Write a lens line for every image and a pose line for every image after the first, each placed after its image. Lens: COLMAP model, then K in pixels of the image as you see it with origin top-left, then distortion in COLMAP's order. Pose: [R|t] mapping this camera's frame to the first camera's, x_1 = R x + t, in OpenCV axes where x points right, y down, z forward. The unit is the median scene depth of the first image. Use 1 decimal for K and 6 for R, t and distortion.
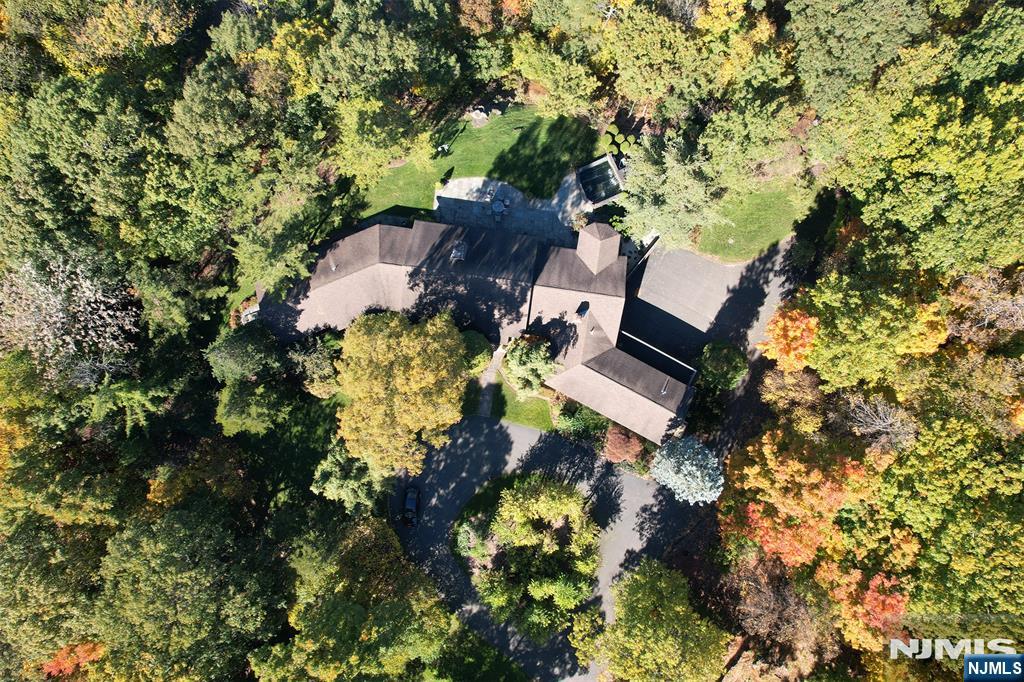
lens RADIAL K [[657.1, 0, 510.9], [0, 657.1, 339.8], [0, 0, 1]] dist [-0.070312, 0.067176]
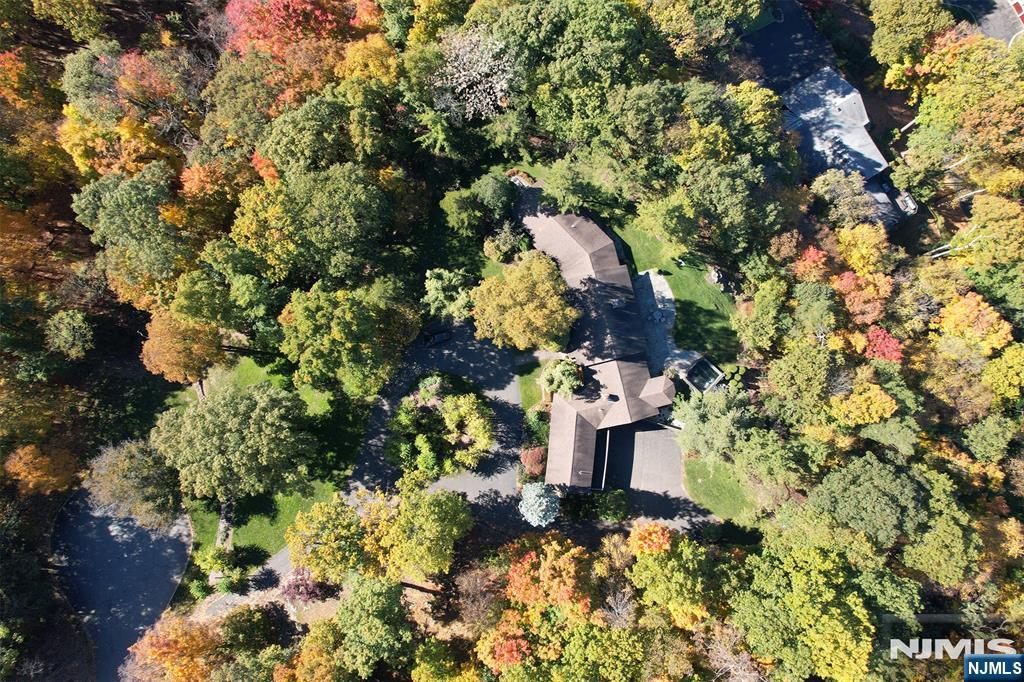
lens RADIAL K [[636.6, 0, 508.6], [0, 636.6, 343.0], [0, 0, 1]] dist [-0.046509, -0.000103]
pose [[0.376264, 0.925711, -0.038532, -0.034672], [-0.924819, 0.377764, 0.044765, 0.057784], [0.055995, 0.018792, 0.998254, -0.404191]]
